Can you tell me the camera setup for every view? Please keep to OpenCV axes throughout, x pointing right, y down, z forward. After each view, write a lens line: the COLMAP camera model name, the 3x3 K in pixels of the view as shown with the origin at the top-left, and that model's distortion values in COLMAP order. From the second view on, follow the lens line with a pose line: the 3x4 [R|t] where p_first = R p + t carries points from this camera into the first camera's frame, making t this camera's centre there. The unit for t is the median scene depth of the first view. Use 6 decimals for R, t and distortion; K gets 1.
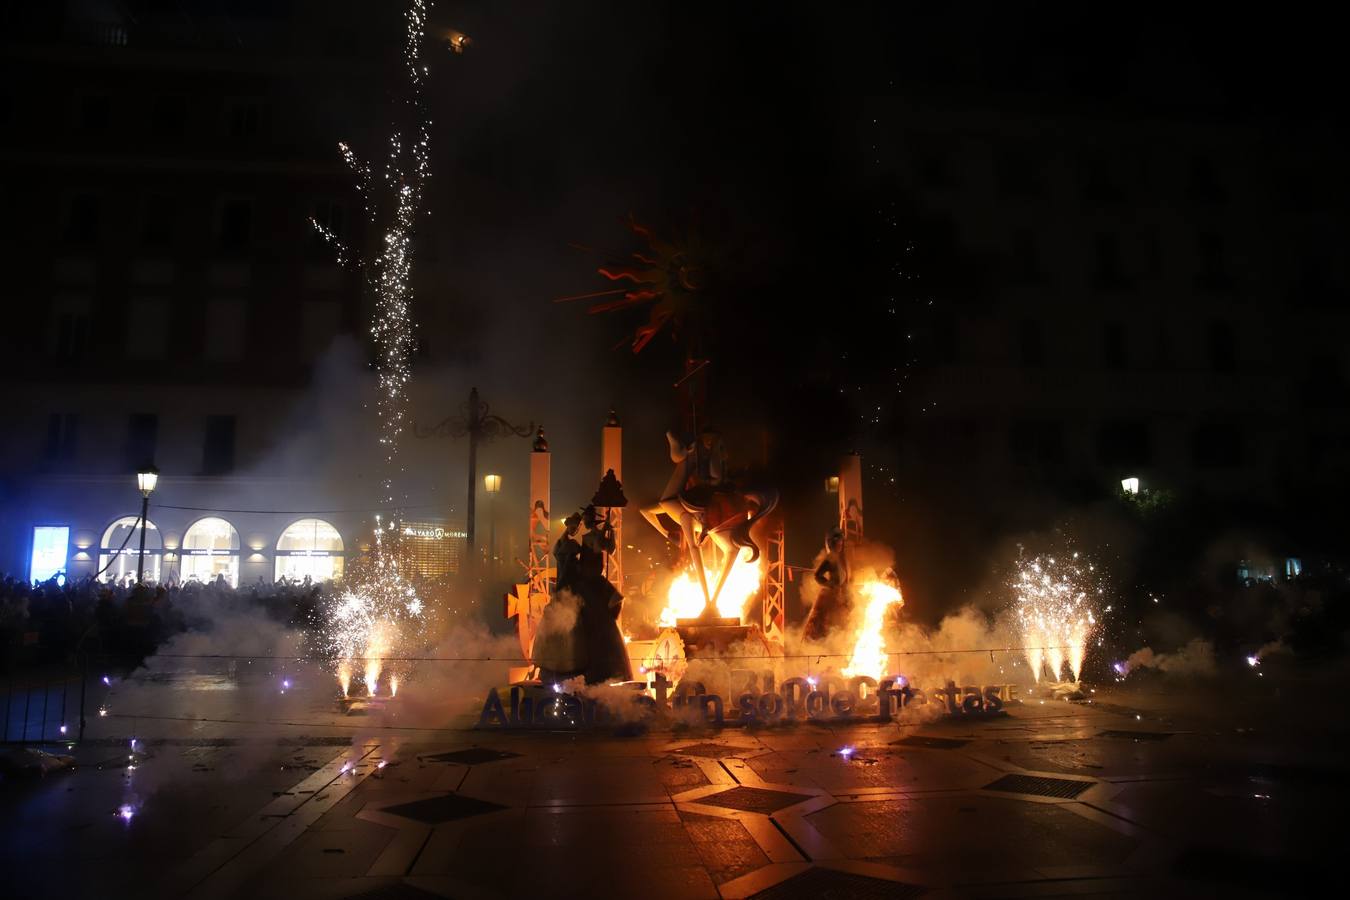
lens RADIAL K [[929.8, 0, 668.5], [0, 929.8, 444.4], [0, 0, 1]] dist [-0.119594, 0.079259]
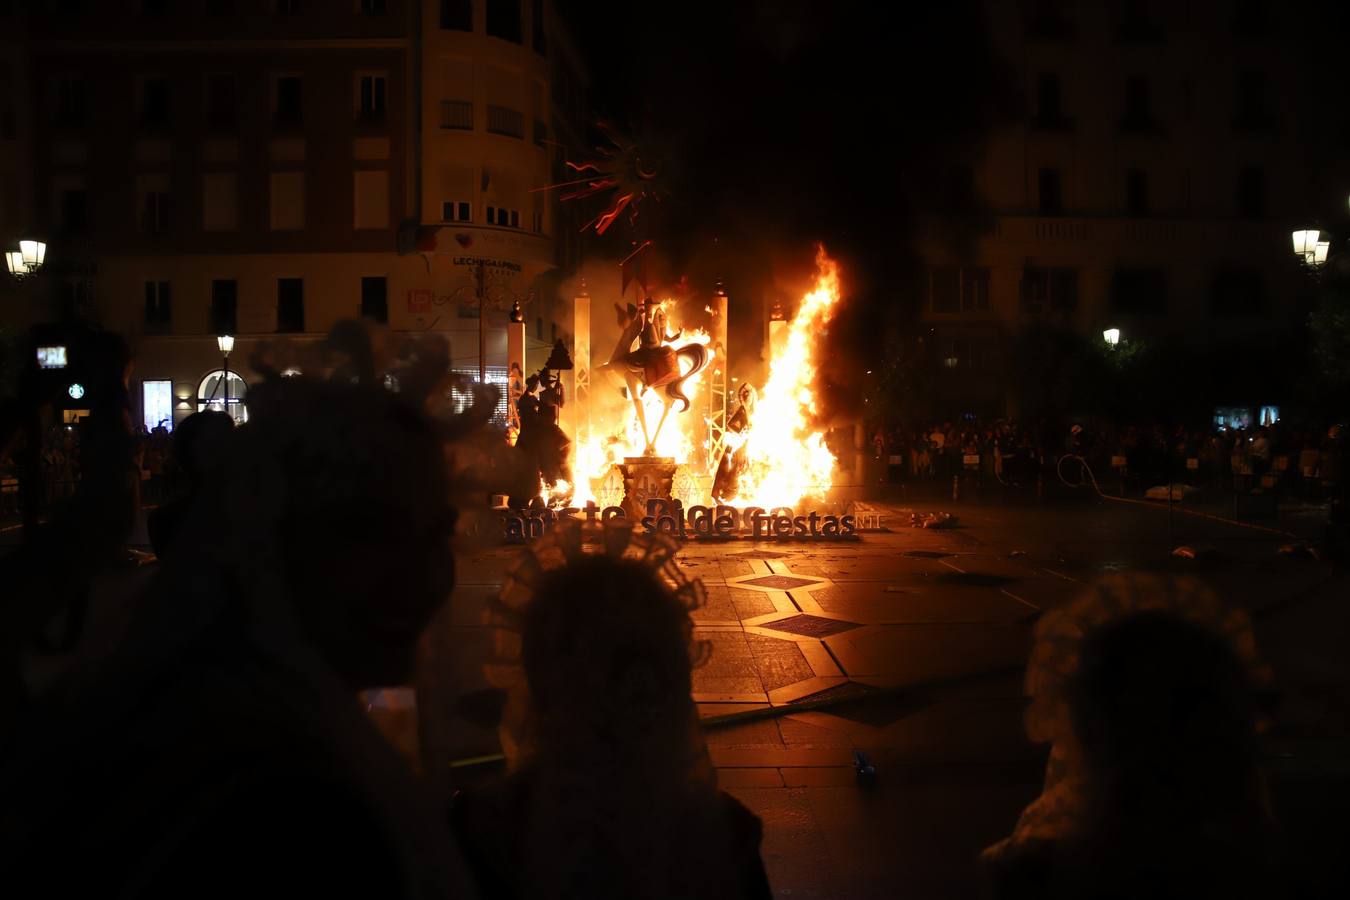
lens RADIAL K [[929.8, 0, 671.9], [0, 929.8, 453.9], [0, 0, 1]] dist [-0.119594, 0.079259]
pose [[0.994959, 0.002757, -0.100247, 0.107190], [0.016193, 0.982087, 0.187732, -0.026867], [0.098969, -0.188409, 0.977091, -0.112044]]
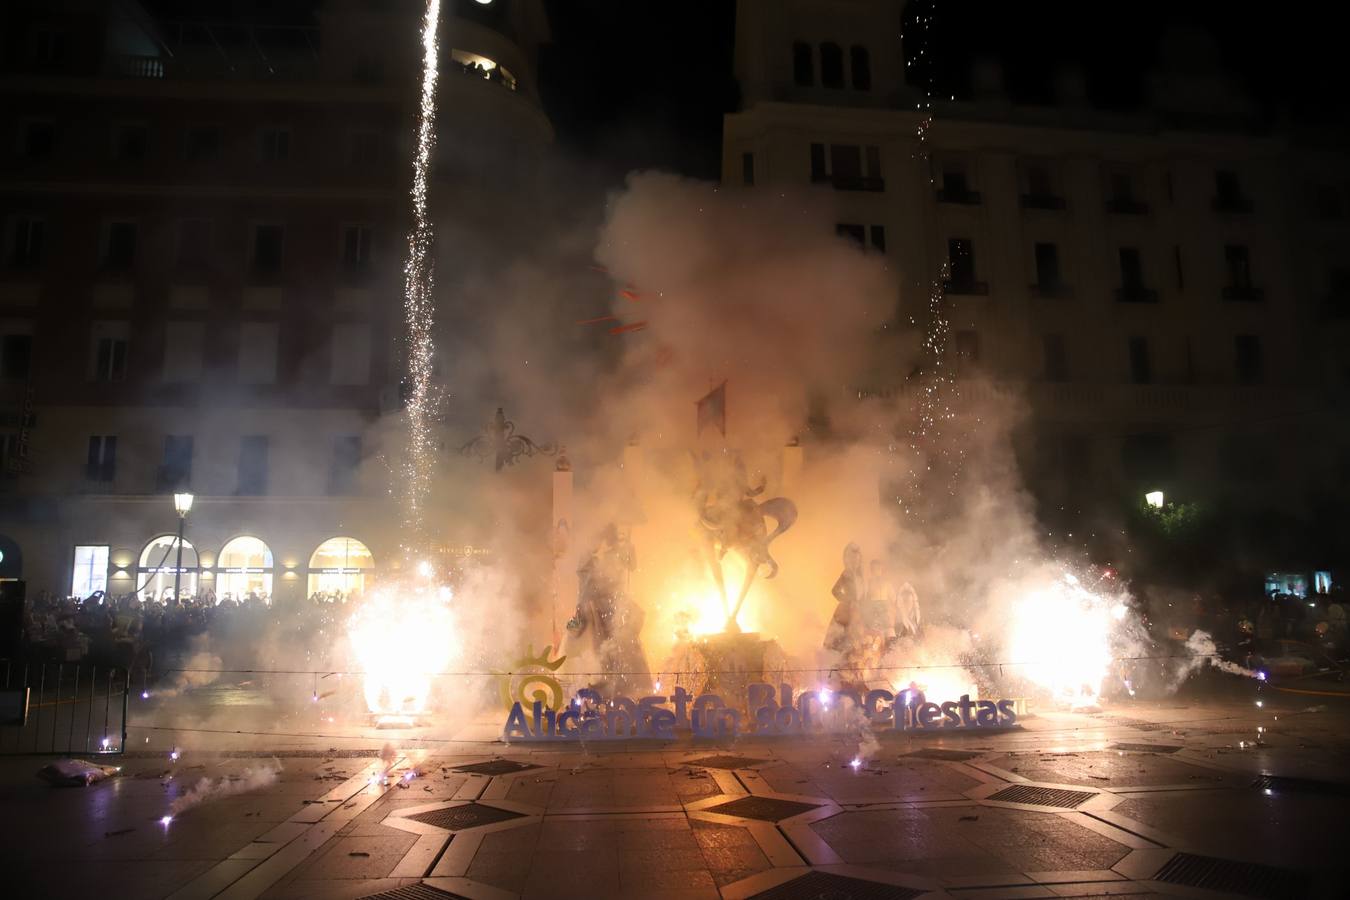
lens RADIAL K [[929.8, 0, 672.1], [0, 929.8, 451.7], [0, 0, 1]] dist [-0.119594, 0.079259]
pose [[0.999562, -0.007909, -0.028501, 0.006329], [0.007656, 0.999931, -0.008965, -0.002051], [0.028569, 0.008743, 0.999554, -0.011531]]
